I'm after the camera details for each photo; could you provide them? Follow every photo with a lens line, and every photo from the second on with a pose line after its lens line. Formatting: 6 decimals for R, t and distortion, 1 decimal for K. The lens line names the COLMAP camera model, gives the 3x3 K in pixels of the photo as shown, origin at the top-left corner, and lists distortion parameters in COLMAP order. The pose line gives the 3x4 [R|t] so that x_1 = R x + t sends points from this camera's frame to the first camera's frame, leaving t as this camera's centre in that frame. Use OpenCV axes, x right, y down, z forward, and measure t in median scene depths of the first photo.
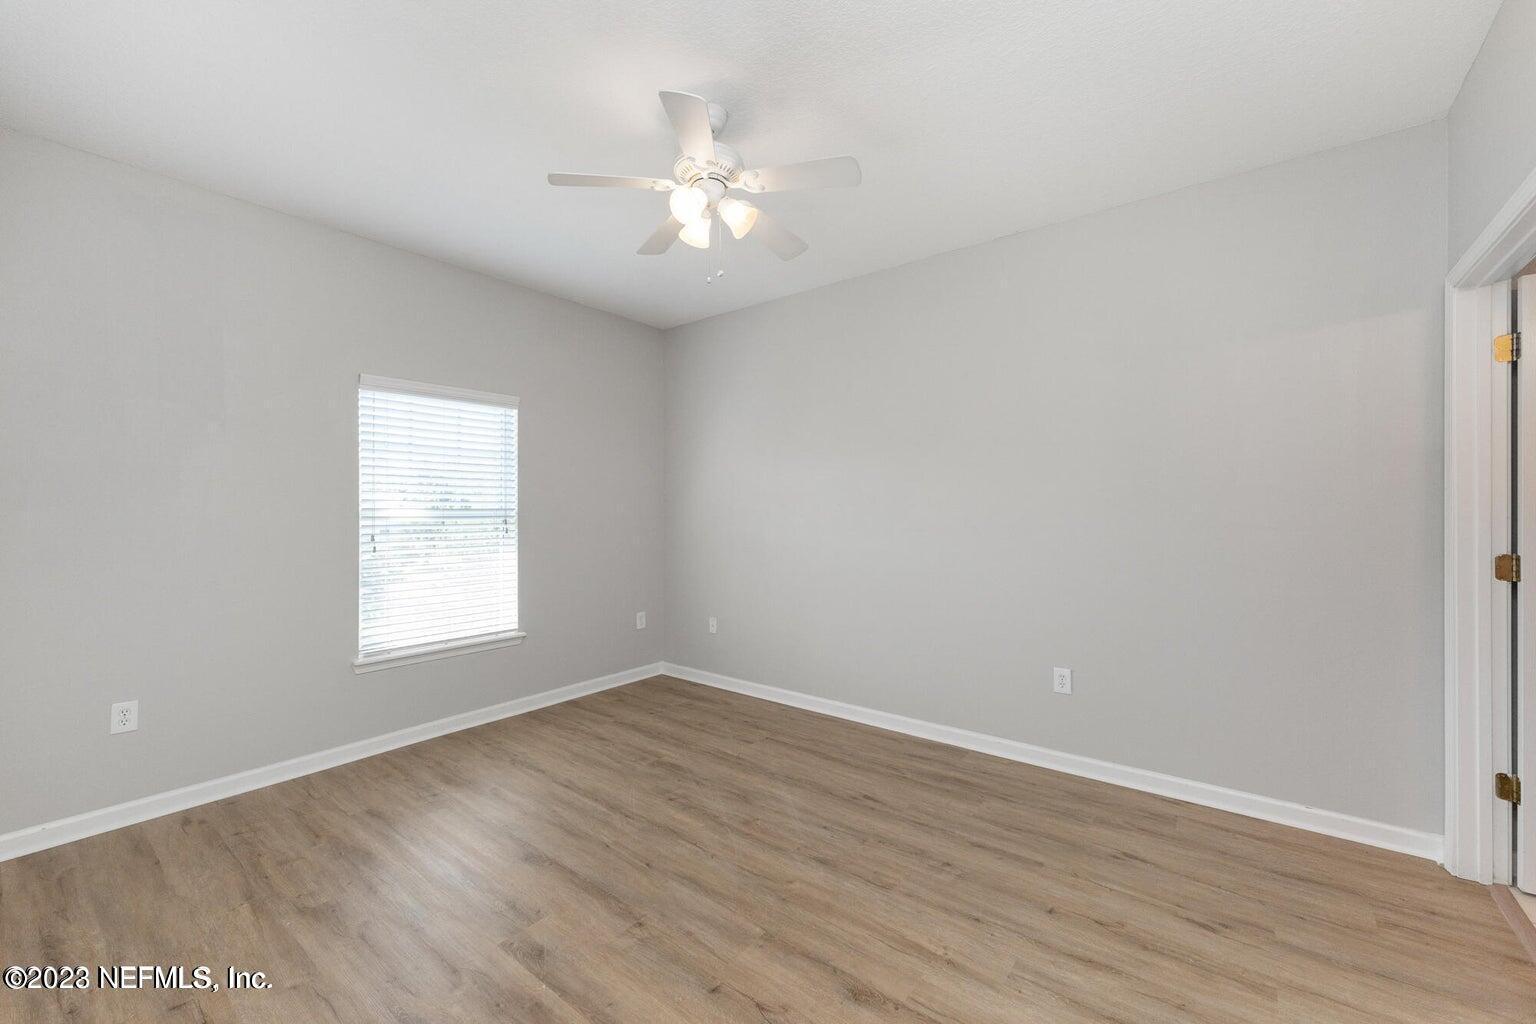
lens RADIAL K [[620.5, 0, 769.5], [0, 620.5, 513.0], [0, 0, 1]] dist [0.001215, 0.000119]
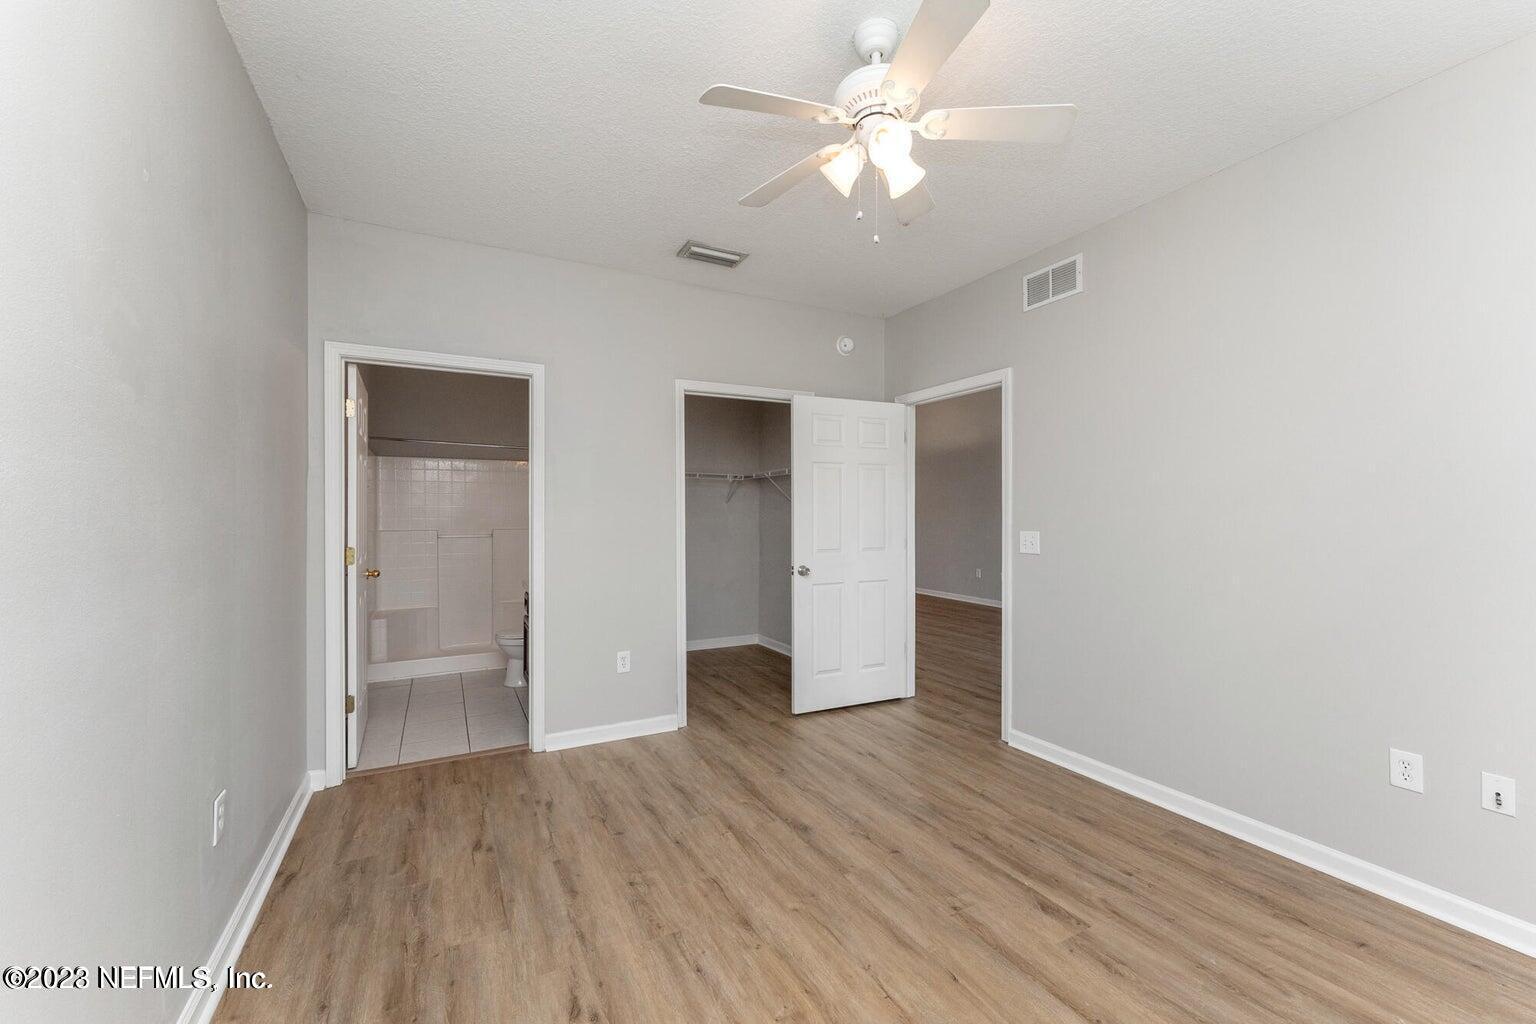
lens RADIAL K [[620.5, 0, 767.3], [0, 620.5, 513.7], [0, 0, 1]] dist [0.001215, 0.000119]
pose [[-0.913848, 0.004502, 0.406031, -0.315442], [0.002950, 0.999986, -0.004449, -0.003079], [-0.406045, -0.002868, -0.913849, 1.899349]]
